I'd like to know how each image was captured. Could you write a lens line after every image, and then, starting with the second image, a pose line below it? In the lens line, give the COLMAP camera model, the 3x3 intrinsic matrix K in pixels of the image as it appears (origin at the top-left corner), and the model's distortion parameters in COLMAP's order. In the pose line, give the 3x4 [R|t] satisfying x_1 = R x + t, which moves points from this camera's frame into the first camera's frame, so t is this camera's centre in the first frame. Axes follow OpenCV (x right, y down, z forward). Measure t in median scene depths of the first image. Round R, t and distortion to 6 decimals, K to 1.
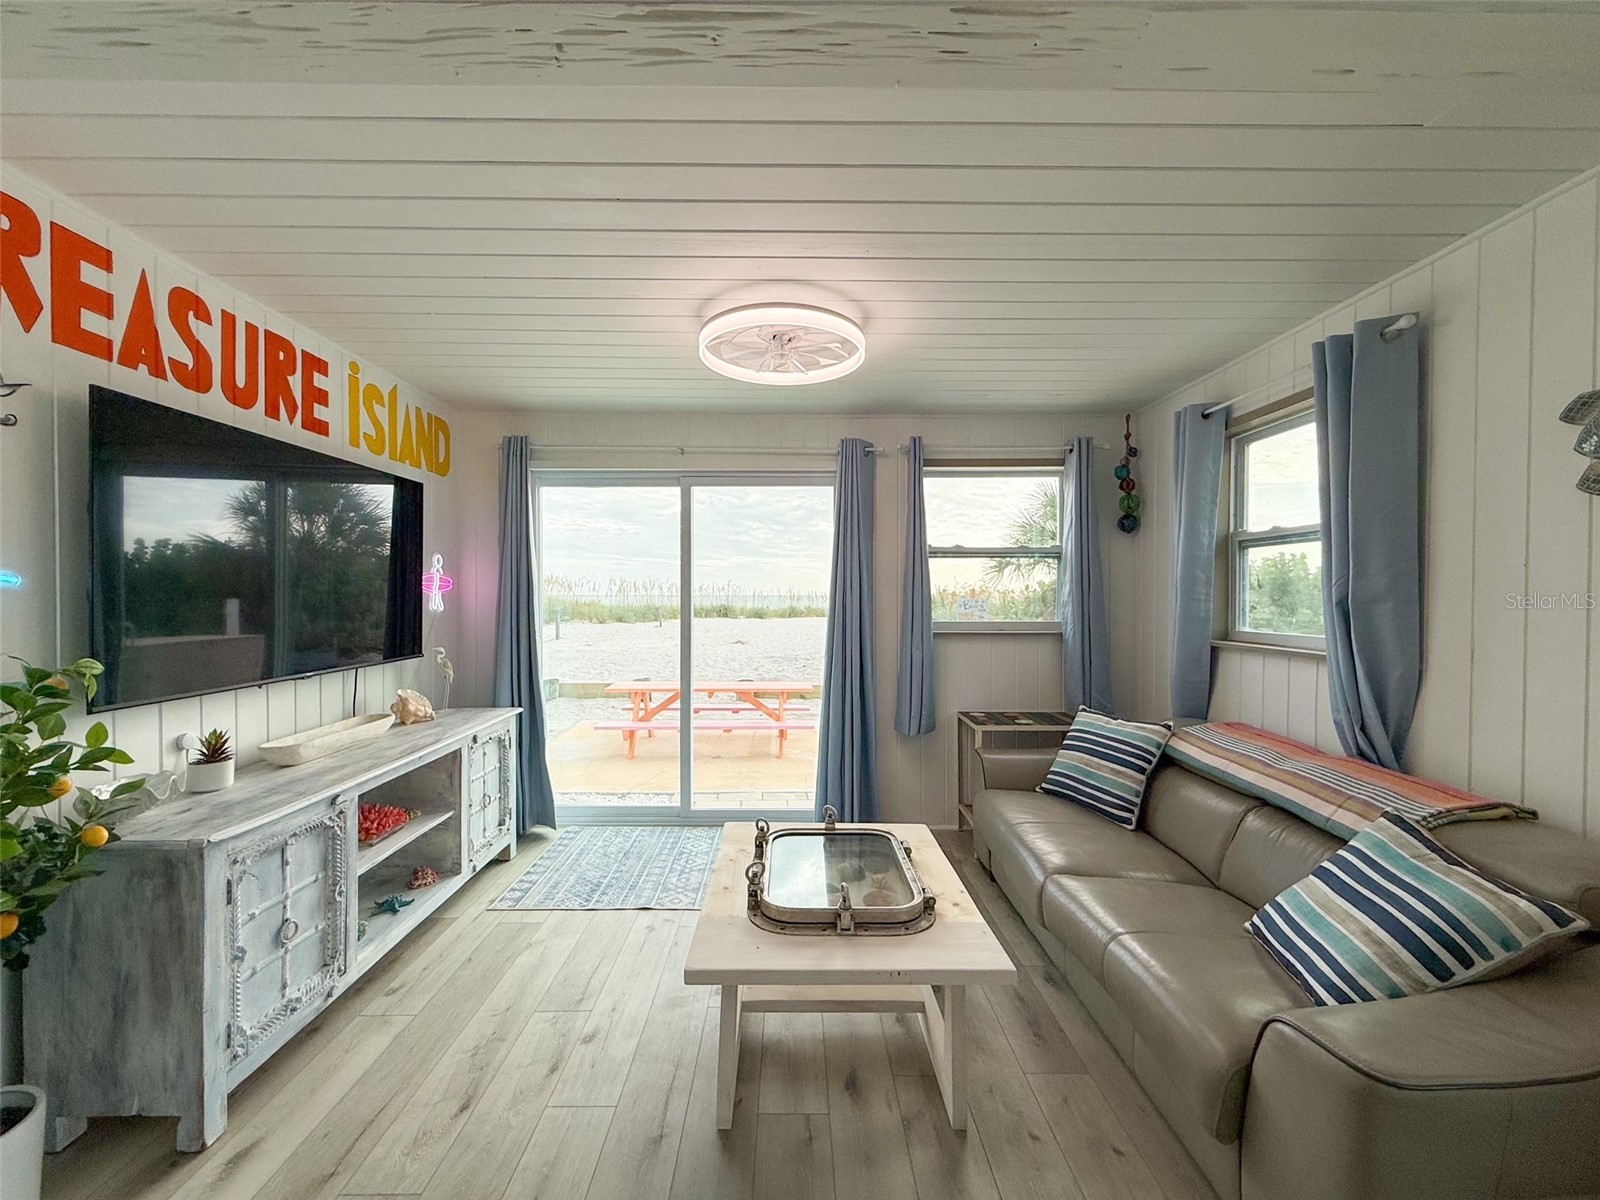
lens RADIAL K [[641.2, 0, 795.4], [0, 641.2, 599.8], [0, 0, 1]] dist [0.000111, -0.000346]
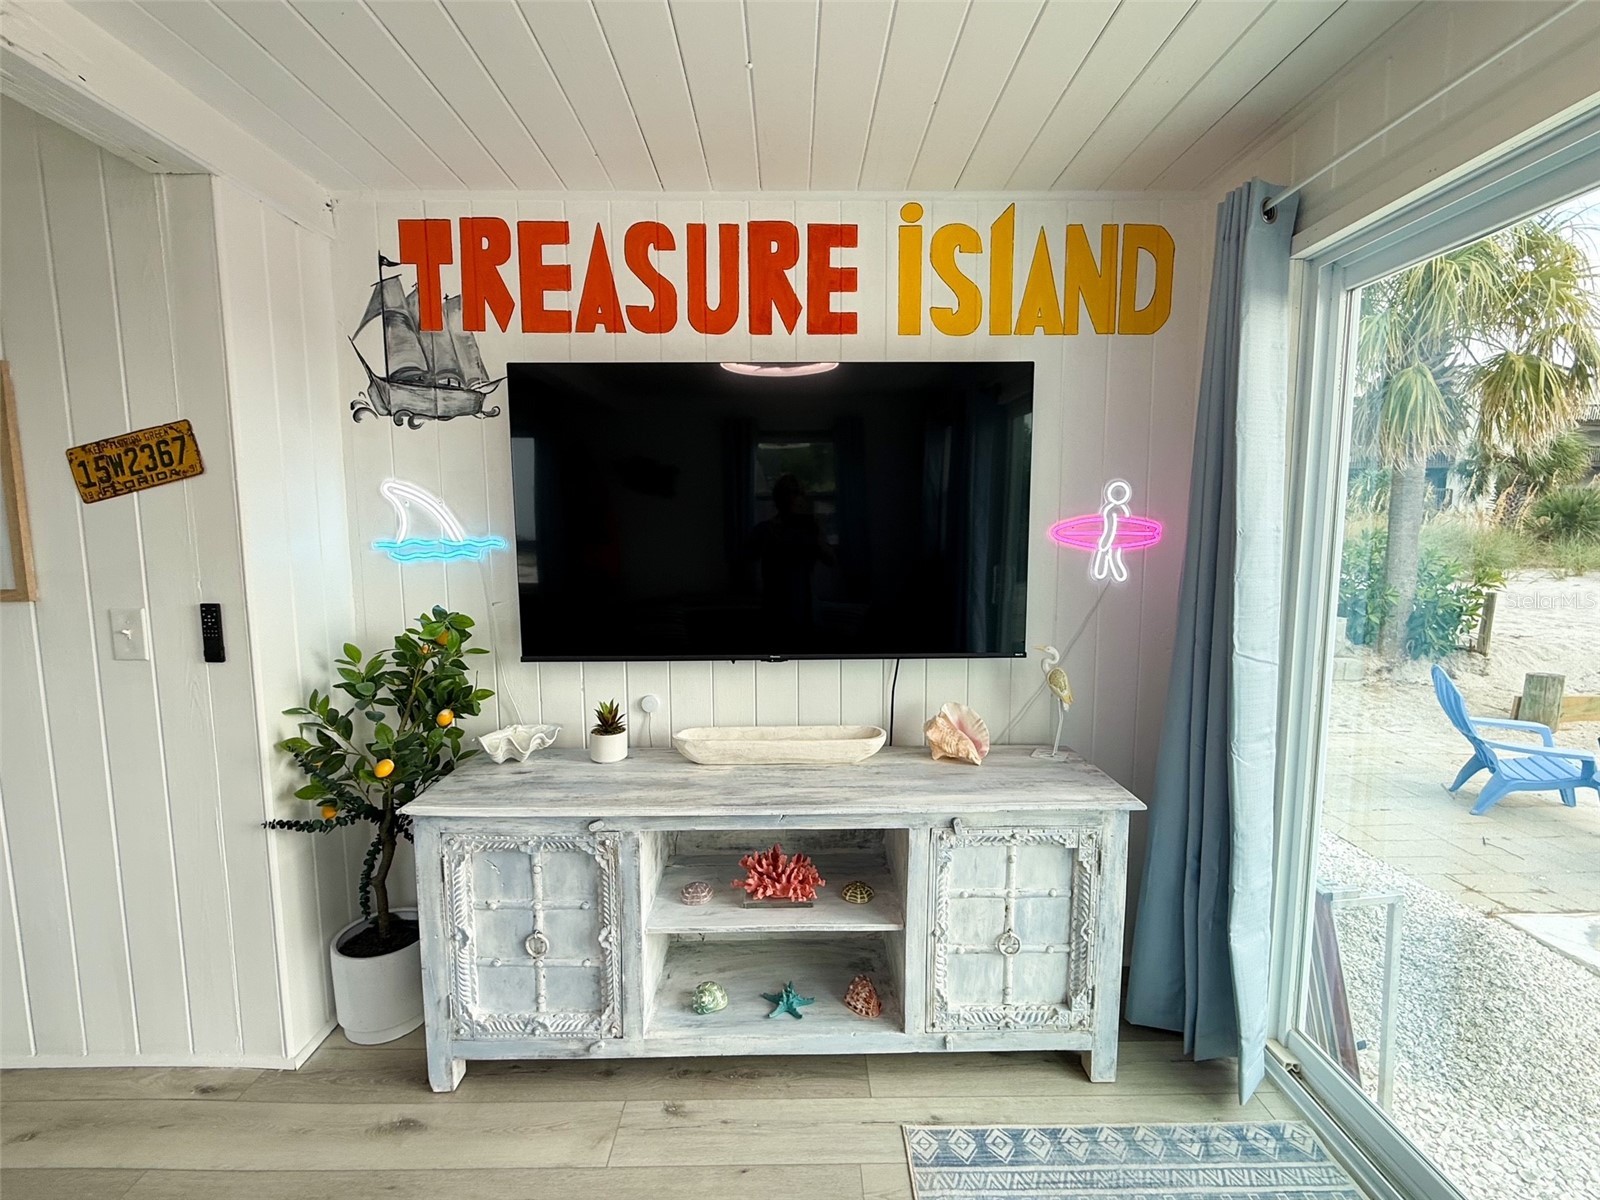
lens RADIAL K [[708.5, 0, 807.7], [0, 708.5, 595.1], [0, 0, 1]] dist [0.000053, 0.000038]
pose [[0.005801, 0.103754, -0.994586, 0.088935], [-0.004789, 0.994594, 0.103727, -0.043543], [0.999972, 0.004161, 0.006266, 0.922160]]
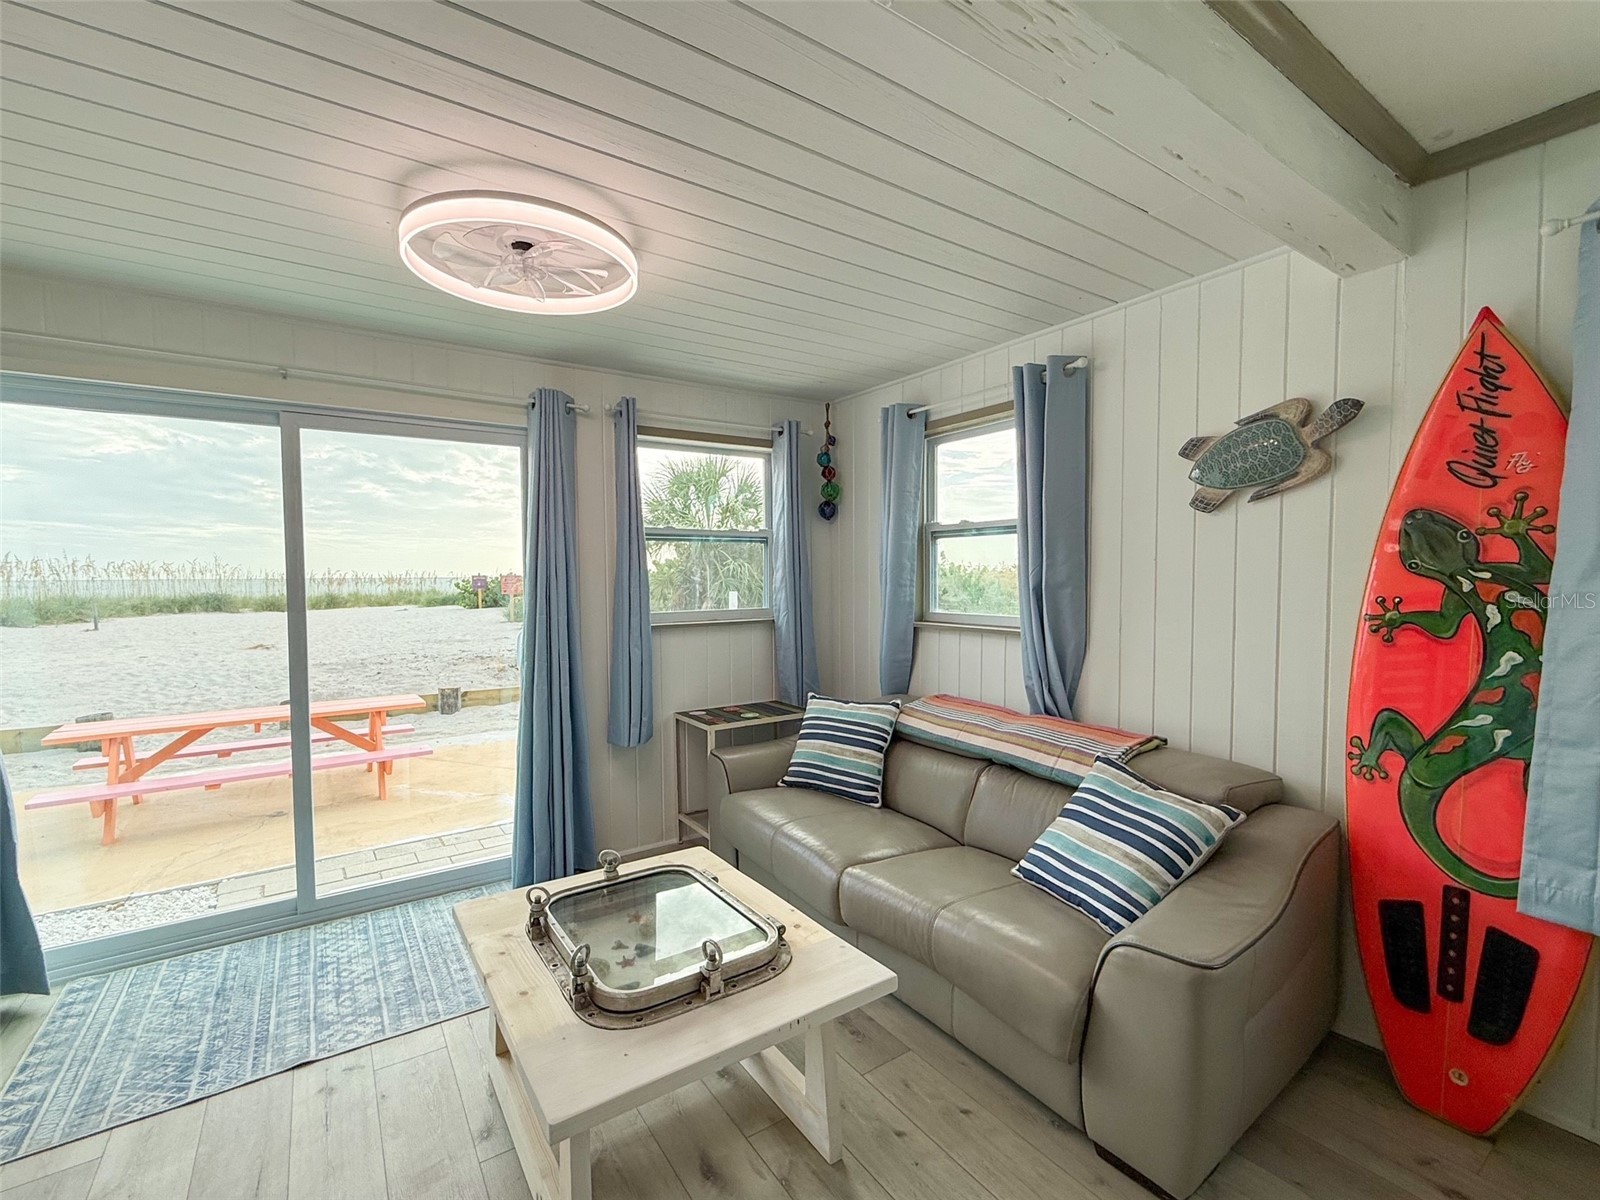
lens RADIAL K [[708.5, 0, 803.5], [0, 708.5, 601.4], [0, 0, 1]] dist [0.000053, 0.000038]
pose [[0.827926, -0.030011, 0.560034, -0.202952], [0.013263, 0.999336, 0.033945, -0.017039], [-0.560681, -0.020676, 0.827774, 0.110875]]
